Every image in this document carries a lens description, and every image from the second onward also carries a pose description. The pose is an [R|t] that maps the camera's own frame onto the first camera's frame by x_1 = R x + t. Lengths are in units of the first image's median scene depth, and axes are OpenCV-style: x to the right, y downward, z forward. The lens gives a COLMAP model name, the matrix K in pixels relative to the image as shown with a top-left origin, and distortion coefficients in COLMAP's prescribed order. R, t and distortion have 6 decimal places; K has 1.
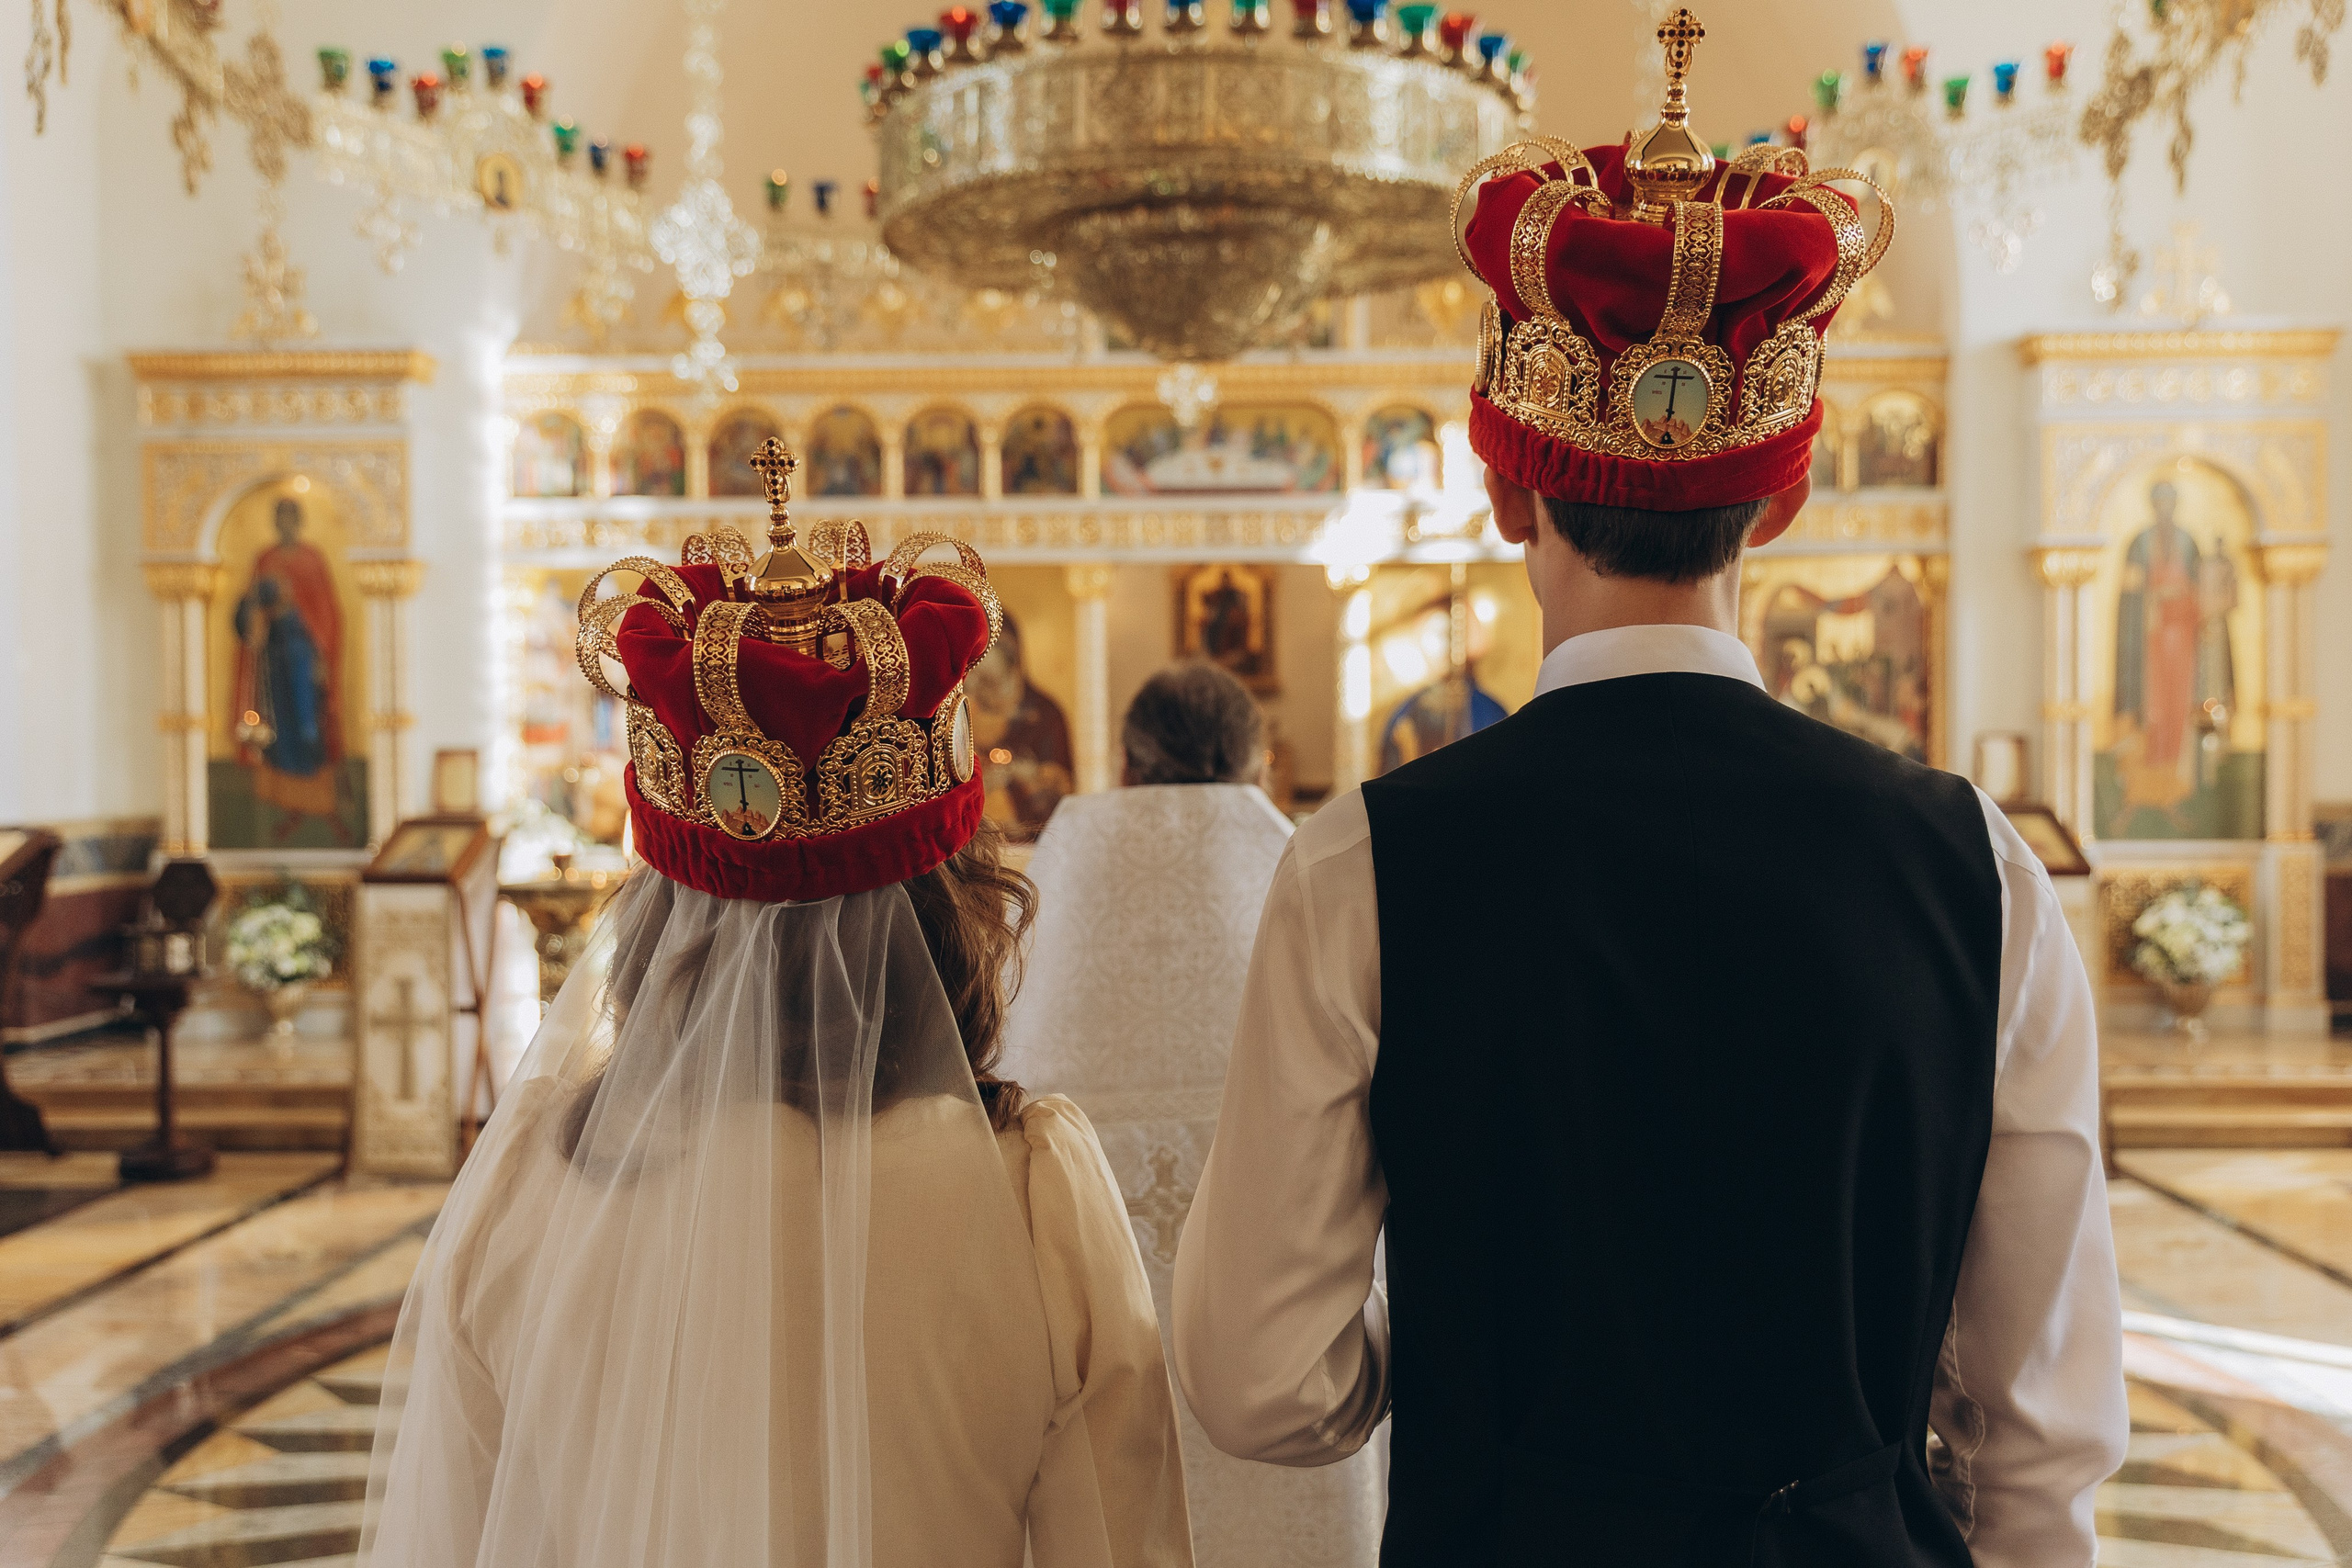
lens RADIAL K [[2239.0, 0, 1176.0], [0, 2239.0, 784.0], [0, 0, 1]] dist [-0.010160, -0.002994]
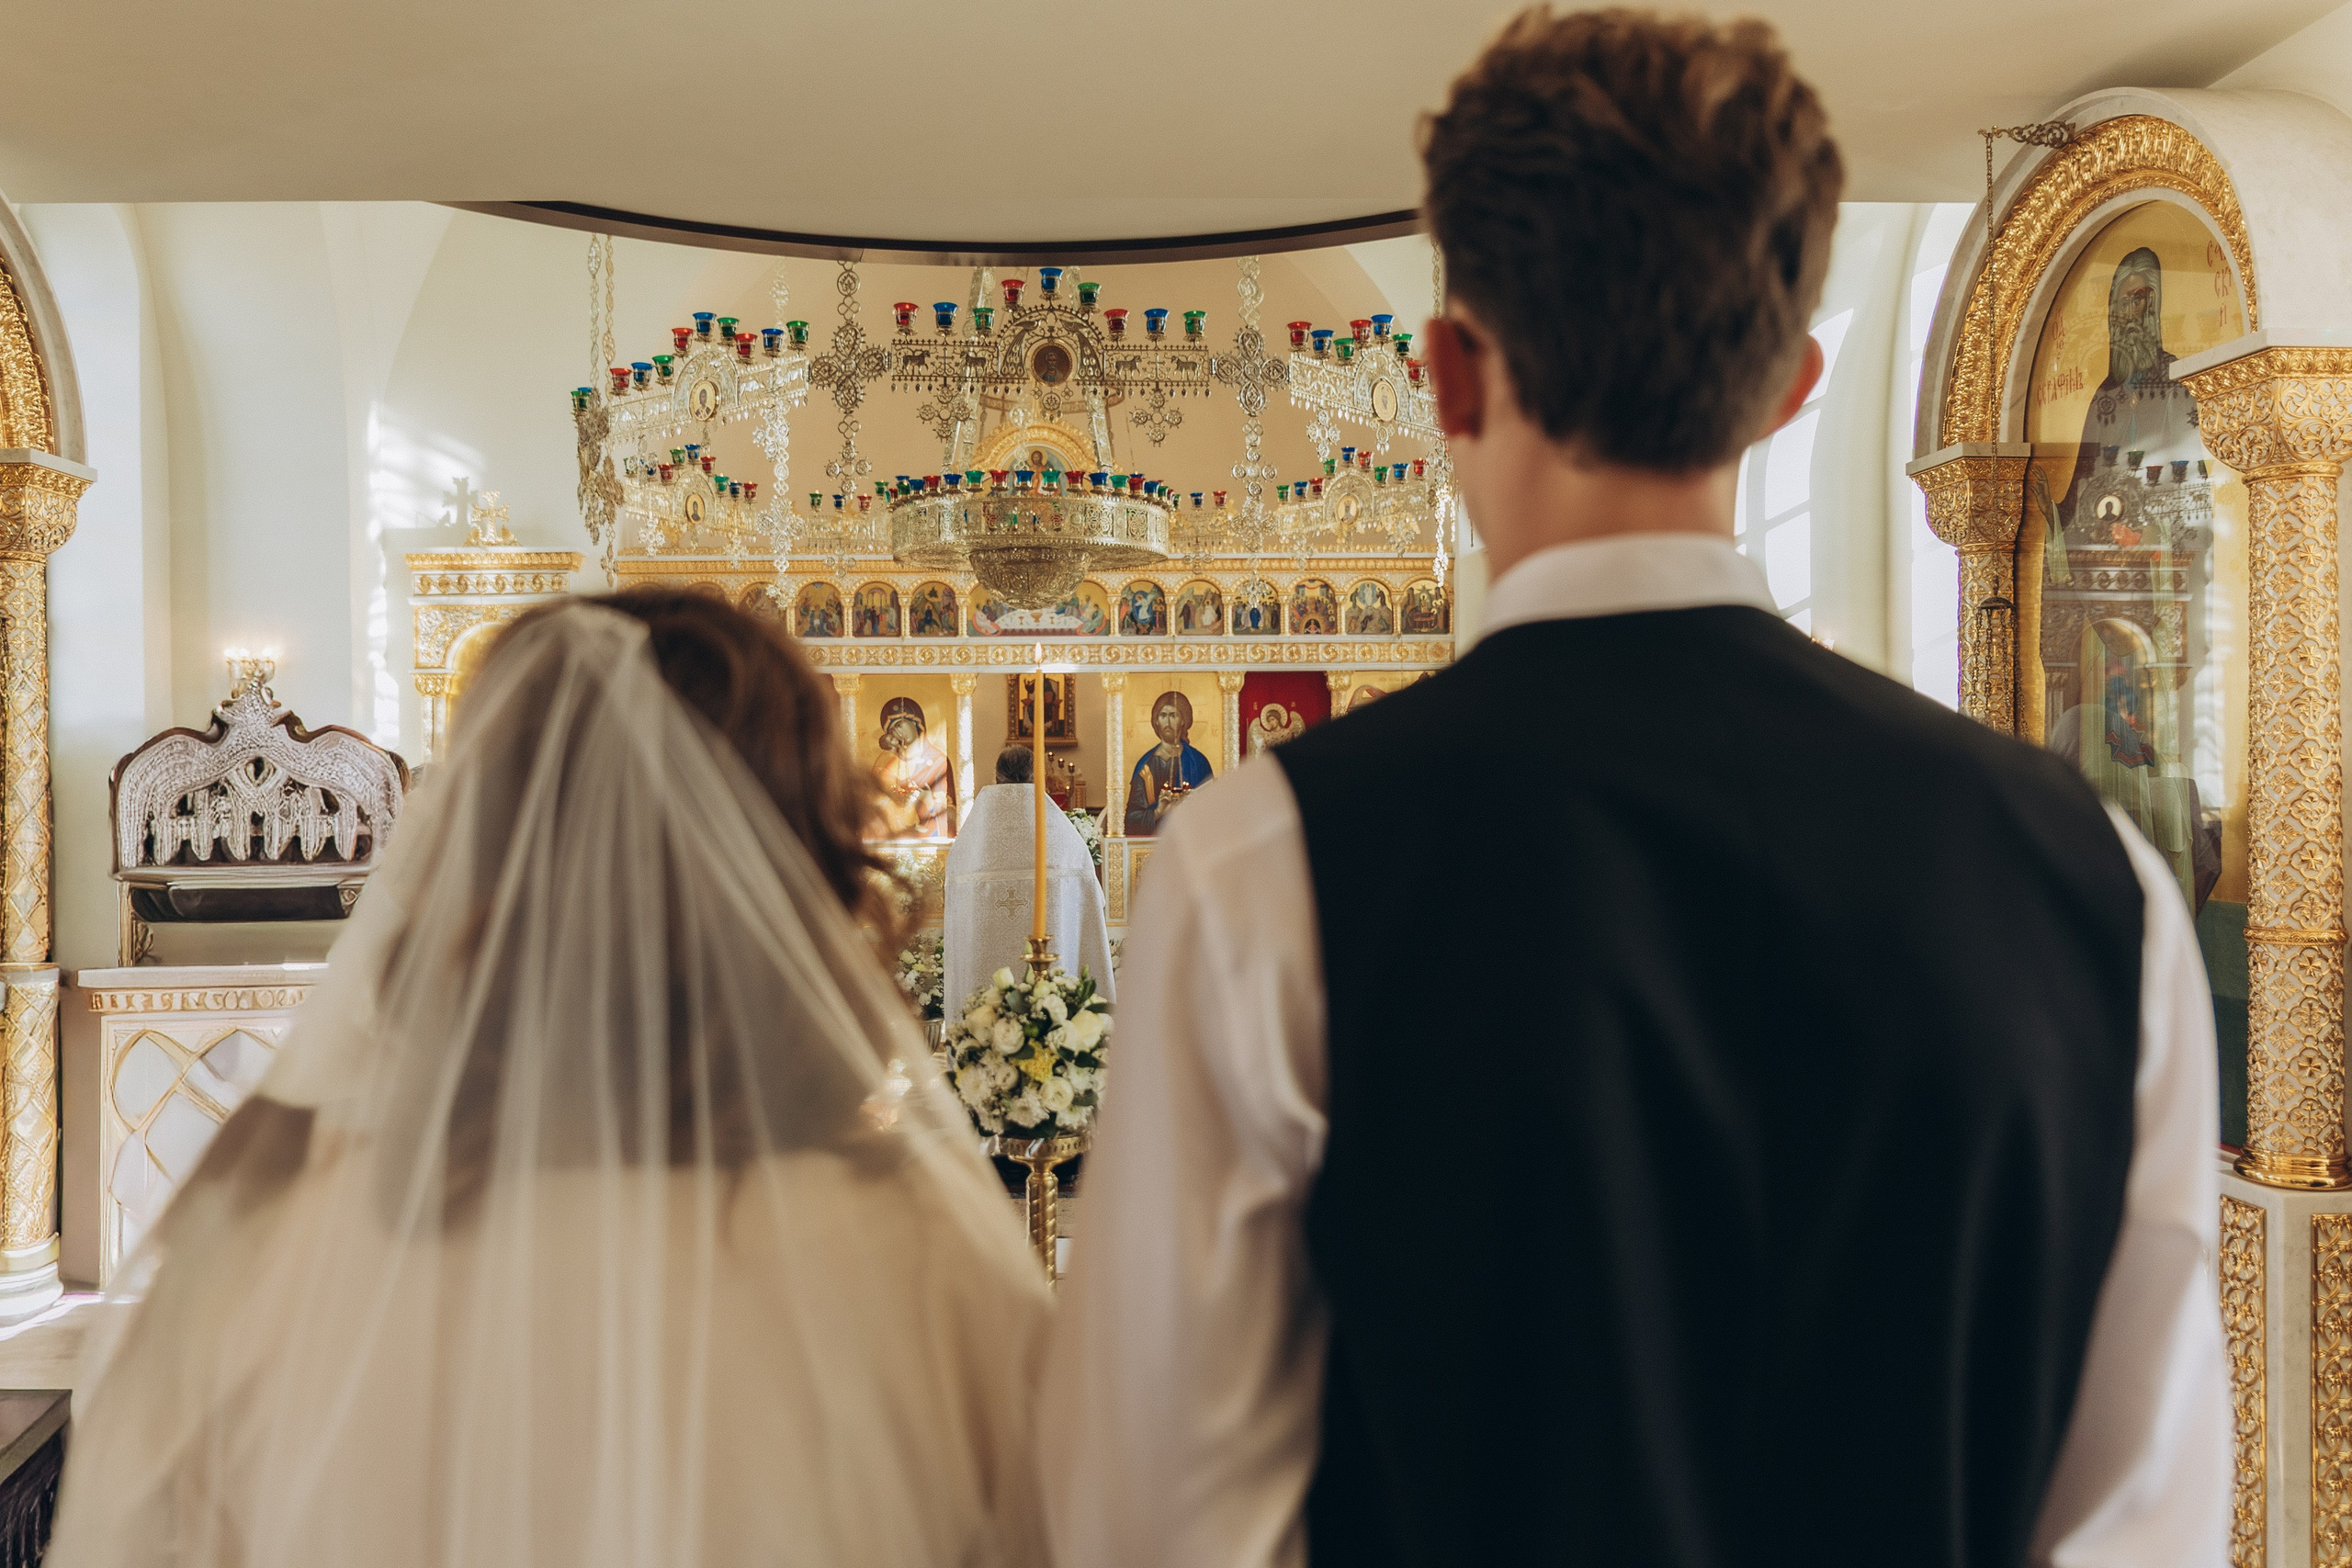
lens RADIAL K [[3667.1, 0, 1176.0], [0, 3667.1, 784.0], [0, 0, 1]] dist [-0.009938, -0.005761]
pose [[0.998356, -0.002109, 0.057278, -0.038361], [0.003568, 0.999671, -0.025383, 0.059147], [-0.057206, 0.025546, 0.998036, -1.872644]]
